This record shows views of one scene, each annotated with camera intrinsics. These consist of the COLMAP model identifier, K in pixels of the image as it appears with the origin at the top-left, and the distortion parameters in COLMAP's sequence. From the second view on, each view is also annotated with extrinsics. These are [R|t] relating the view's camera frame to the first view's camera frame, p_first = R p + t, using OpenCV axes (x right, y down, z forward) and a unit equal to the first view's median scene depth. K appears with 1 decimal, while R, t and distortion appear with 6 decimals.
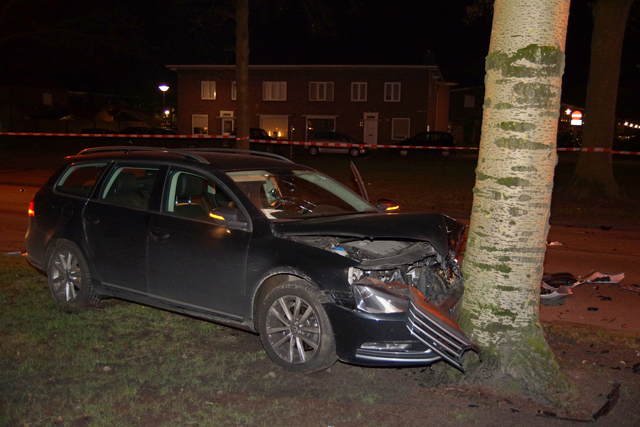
lens RADIAL K [[711.2, 0, 320.0], [0, 711.2, 213.5], [0, 0, 1]] dist [0.036328, 0.022756]
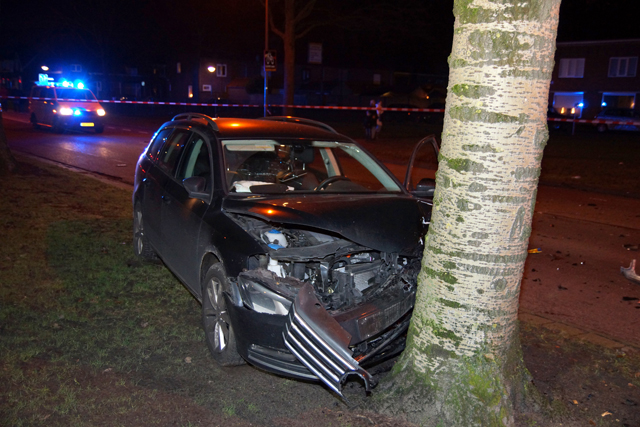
lens RADIAL K [[646.7, 0, 320.0], [0, 646.7, 213.5], [0, 0, 1]] dist [0.008723, 0.017669]
pose [[0.901423, 0.083211, -0.424868, 0.425150], [-0.062890, 0.996114, 0.061660, -0.025866], [0.428348, -0.028862, 0.903153, 0.315310]]
